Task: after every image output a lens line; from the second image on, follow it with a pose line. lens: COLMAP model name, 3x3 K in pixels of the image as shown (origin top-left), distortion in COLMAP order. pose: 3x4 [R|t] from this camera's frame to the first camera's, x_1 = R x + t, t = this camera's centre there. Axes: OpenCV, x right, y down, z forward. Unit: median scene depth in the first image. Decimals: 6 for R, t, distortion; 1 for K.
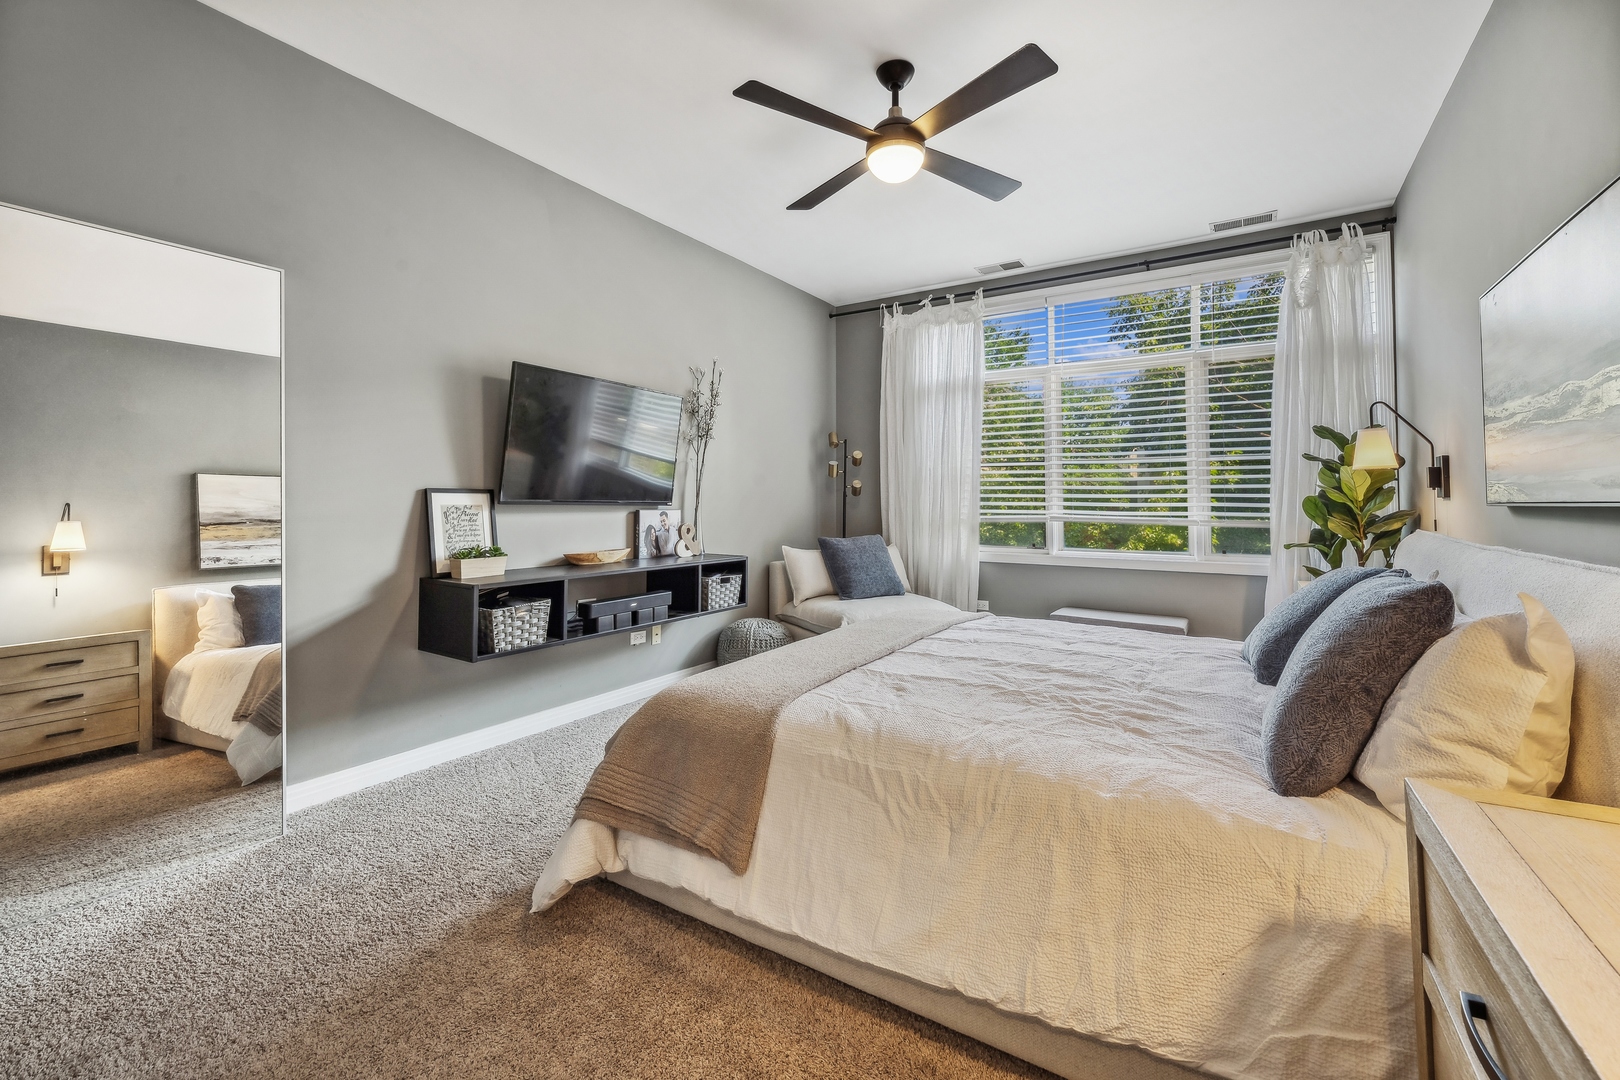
lens RADIAL K [[673.2, 0, 803.7], [0, 673.2, 473.5], [0, 0, 1]] dist [0.000387, 0.000071]
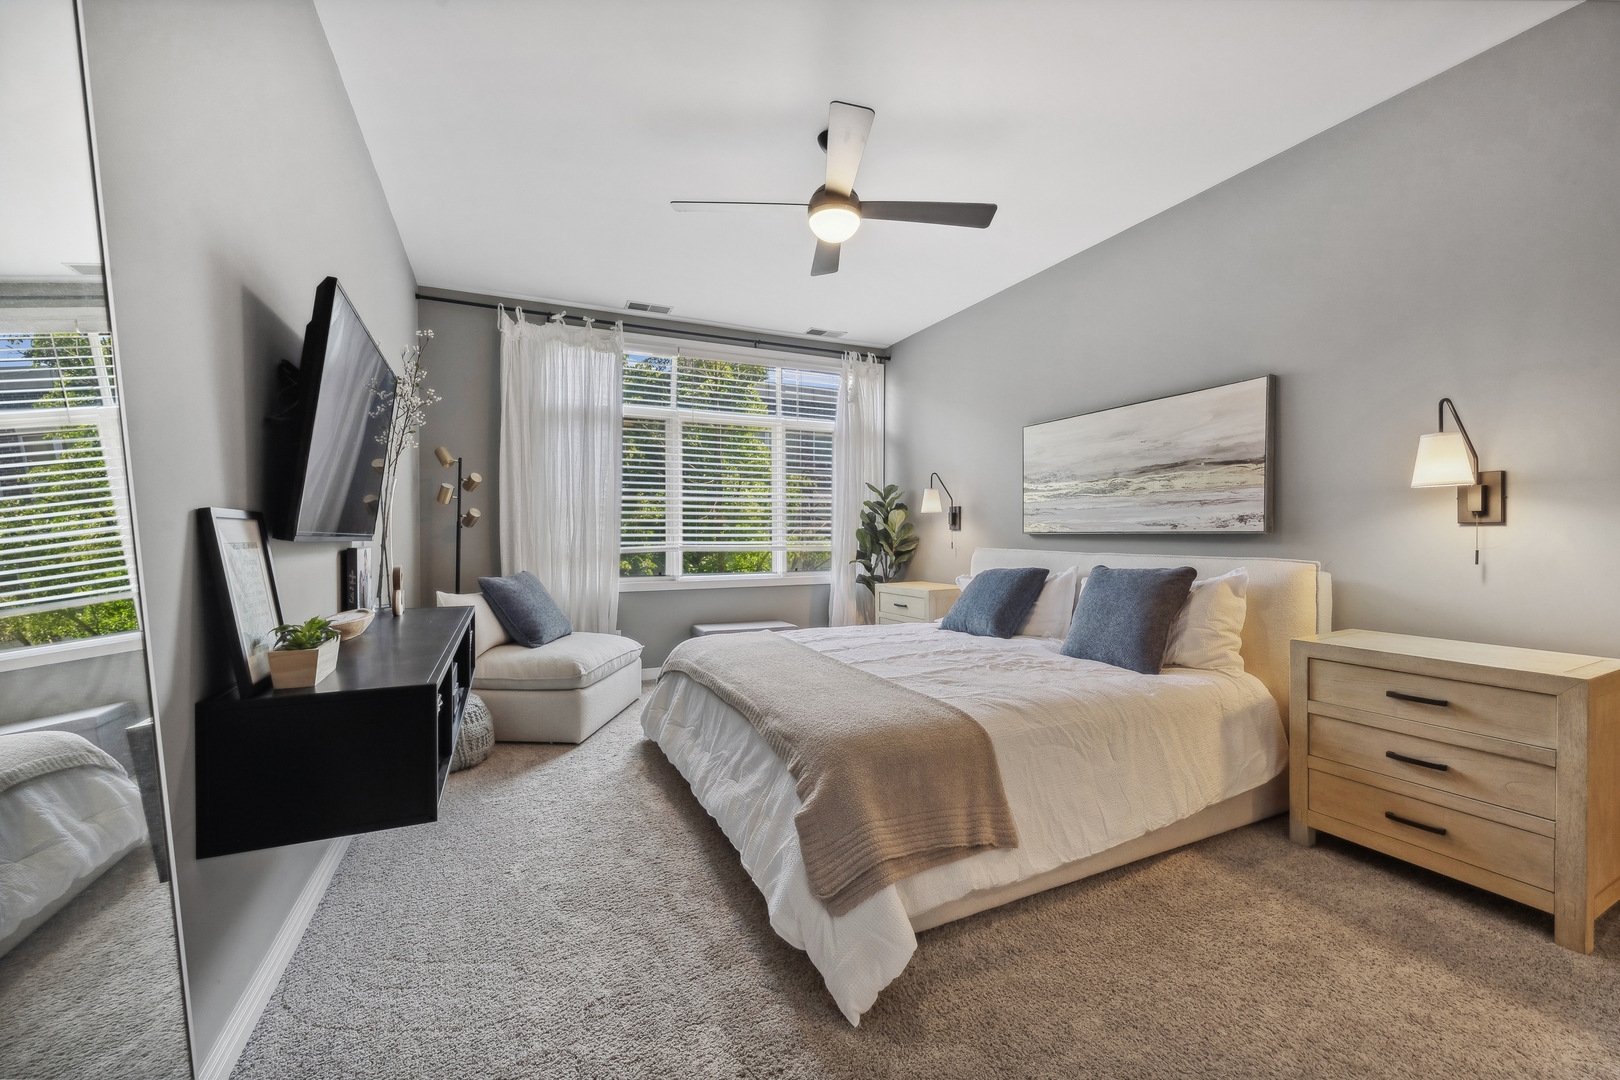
lens RADIAL K [[644.8, 0, 810.0], [0, 644.8, 540.0], [0, 0, 1]] dist [0.000773, 0.000204]
pose [[0.533994, -0.010702, 0.845420, -0.416089], [-0.031061, 0.998997, 0.032265, 0.011200], [-0.844917, -0.043489, 0.533126, 0.244900]]
